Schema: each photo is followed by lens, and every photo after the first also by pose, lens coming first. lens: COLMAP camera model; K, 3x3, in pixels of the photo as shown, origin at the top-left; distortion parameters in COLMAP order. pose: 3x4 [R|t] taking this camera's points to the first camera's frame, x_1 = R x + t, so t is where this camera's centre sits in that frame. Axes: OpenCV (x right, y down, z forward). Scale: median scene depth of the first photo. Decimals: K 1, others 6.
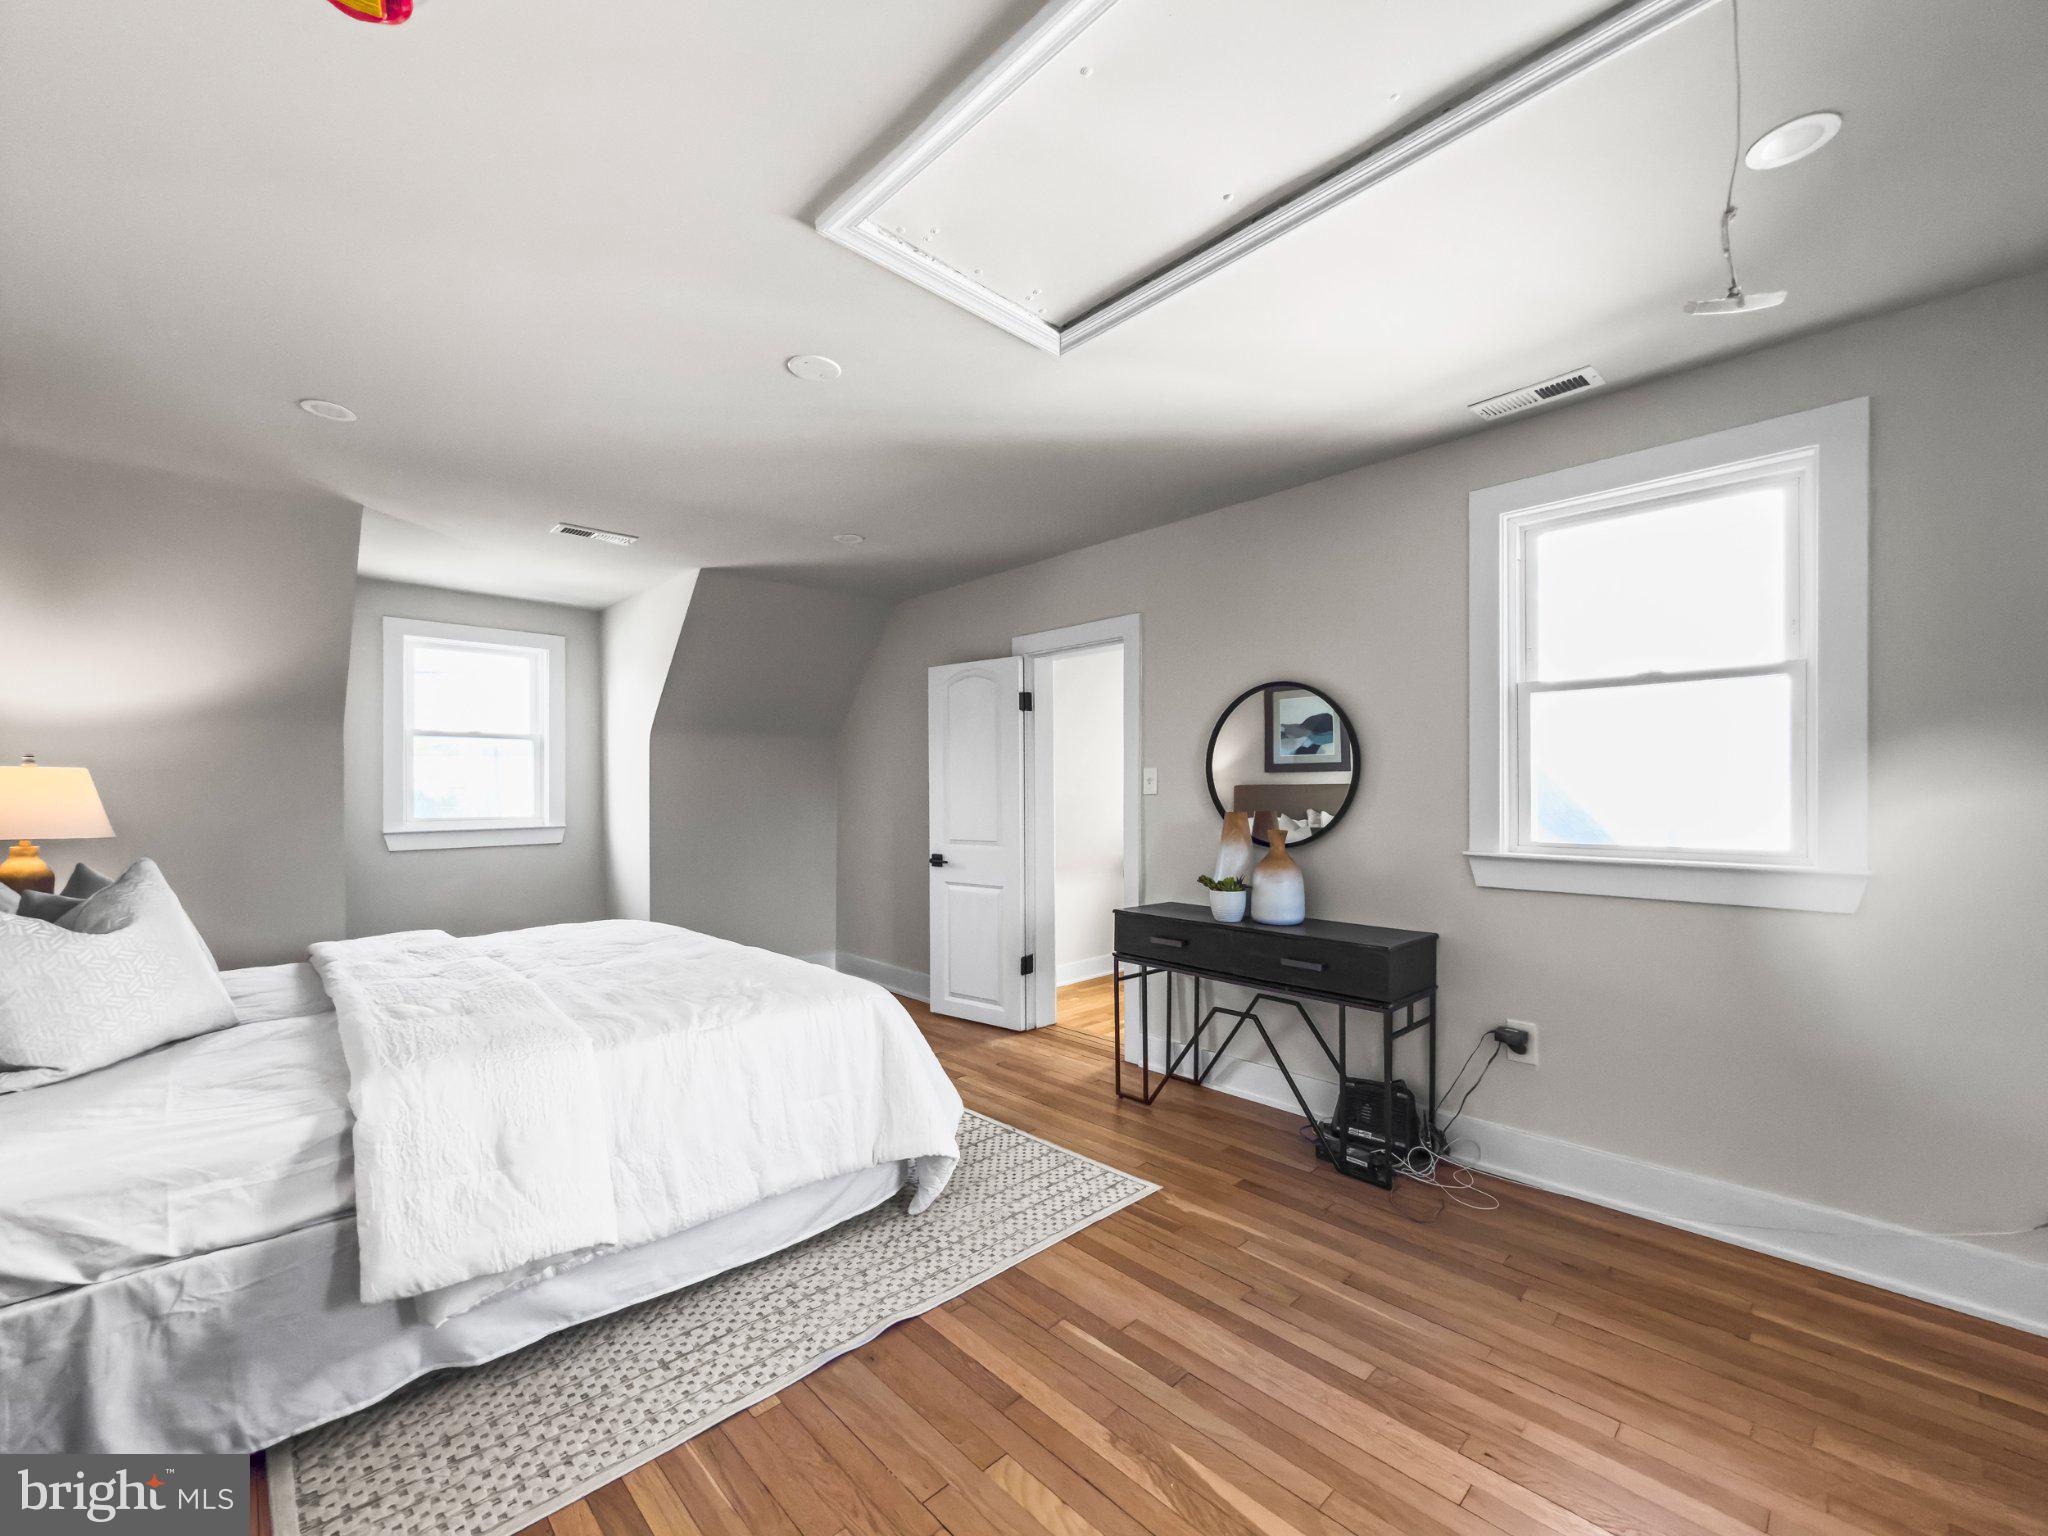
lens RADIAL K [[832.8, 0, 1024.8], [0, 832.8, 783.5], [0, 0, 1]] dist [-0.001811, 0.000811]
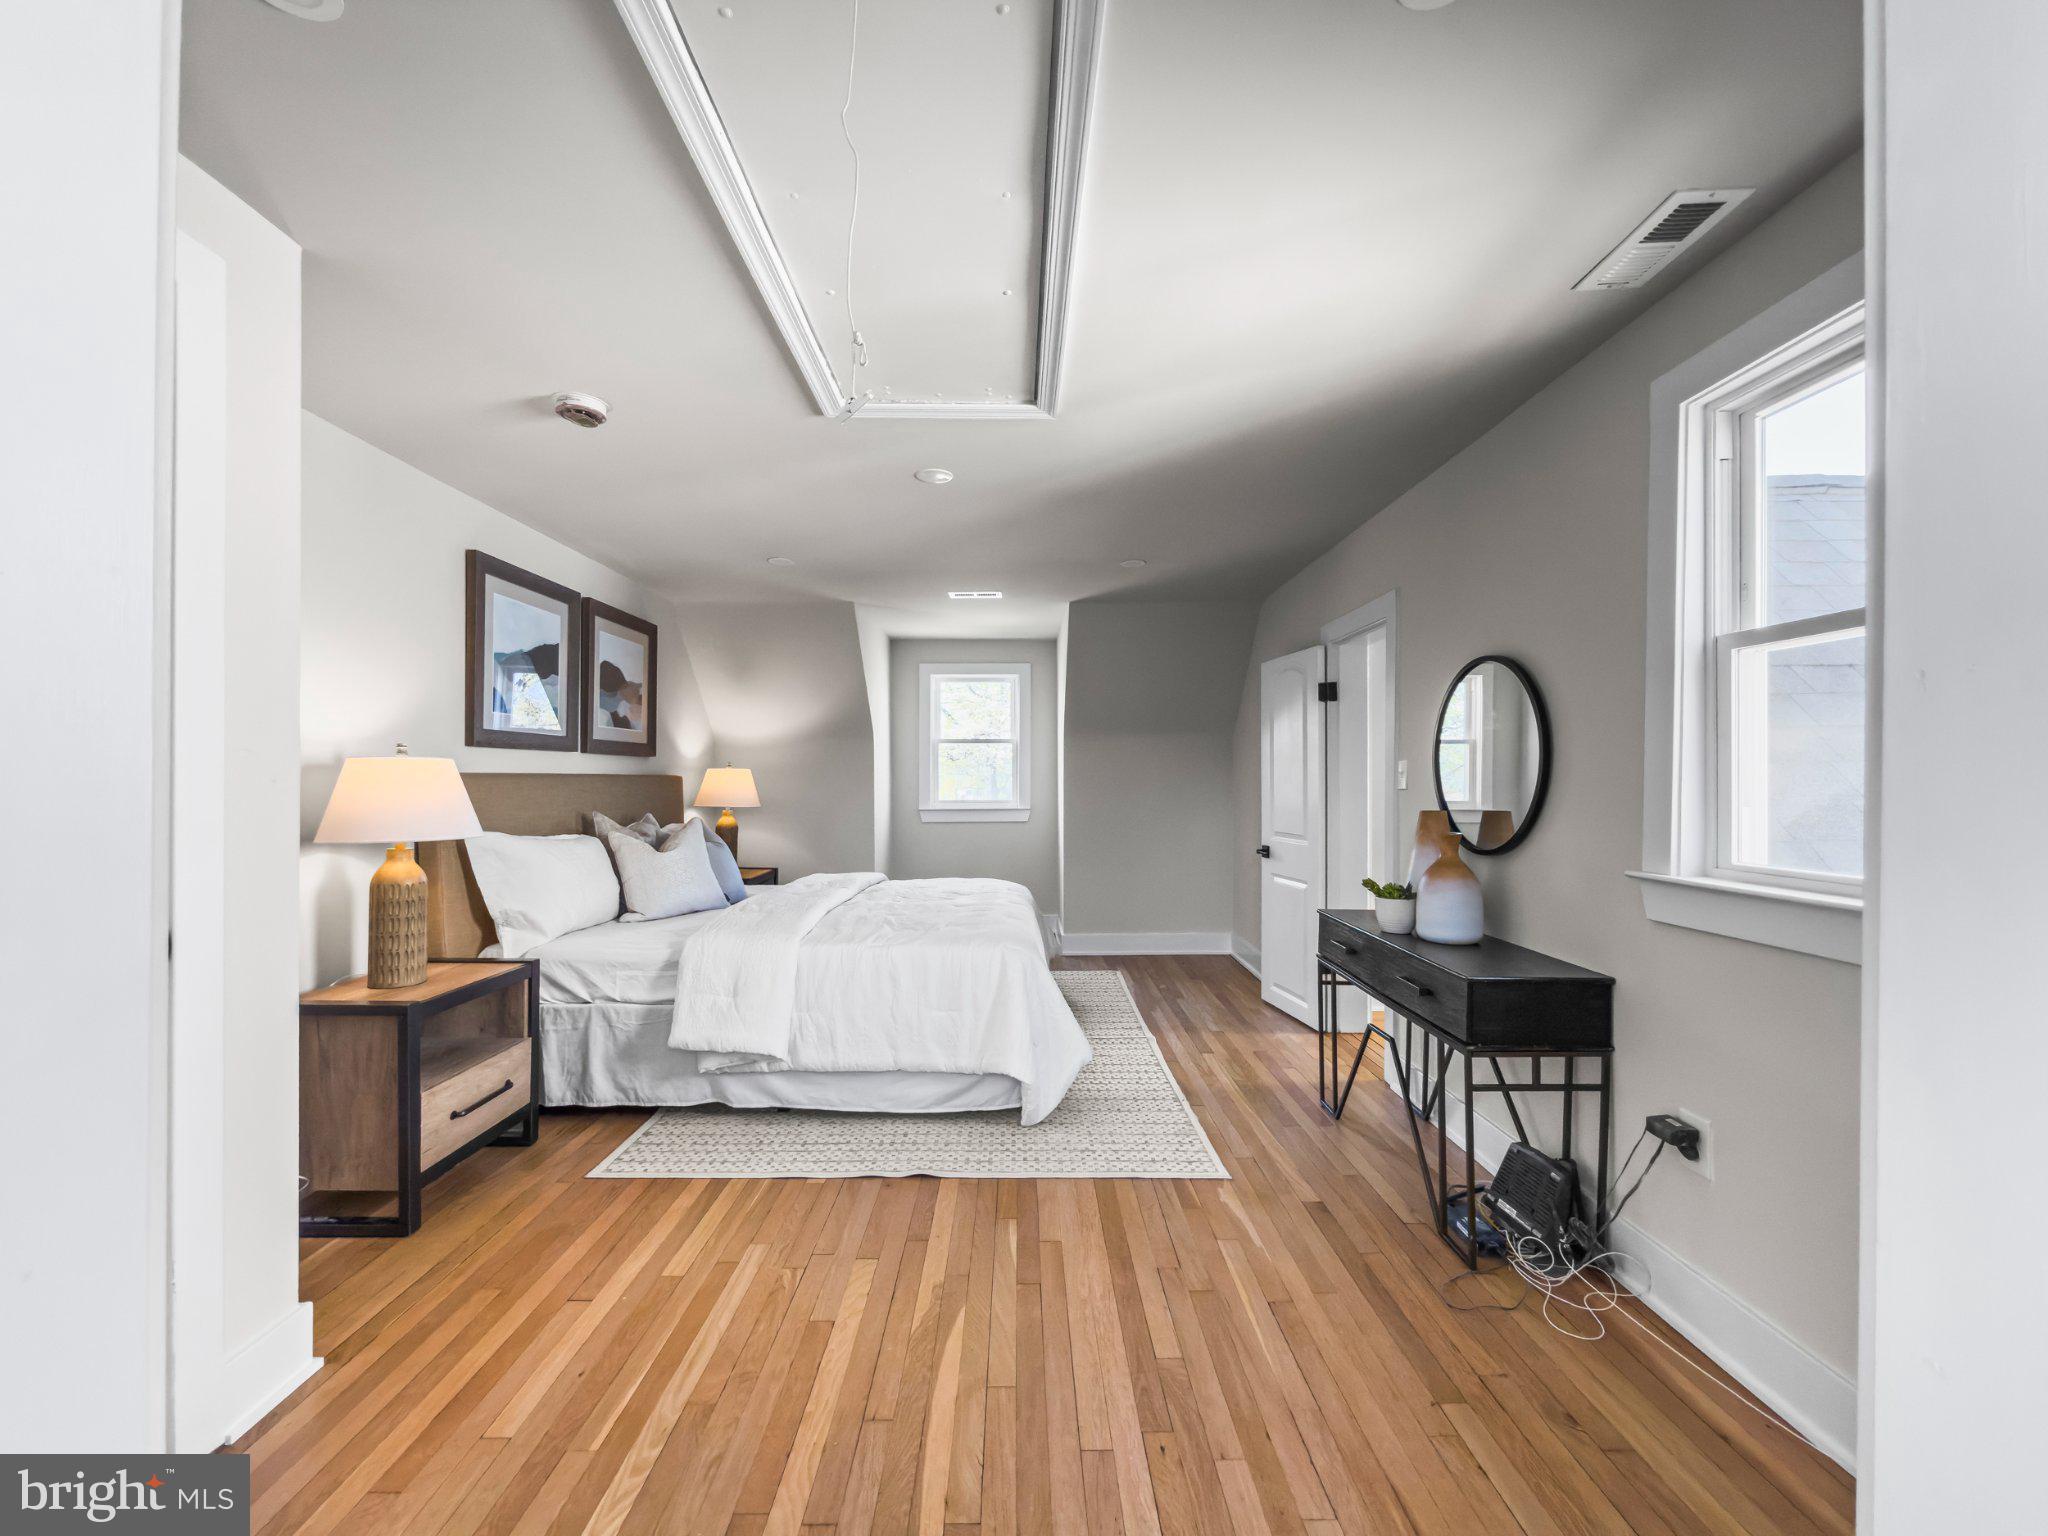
lens RADIAL K [[832.8, 0, 1025.9], [0, 832.8, 774.7], [0, 0, 1]] dist [-0.001811, 0.000811]
pose [[0.727556, -0.000960, -0.686048, 0.707145], [0.001436, 0.999999, 0.000124, -0.005433], [0.686047, -0.001076, 0.727556, 0.097357]]
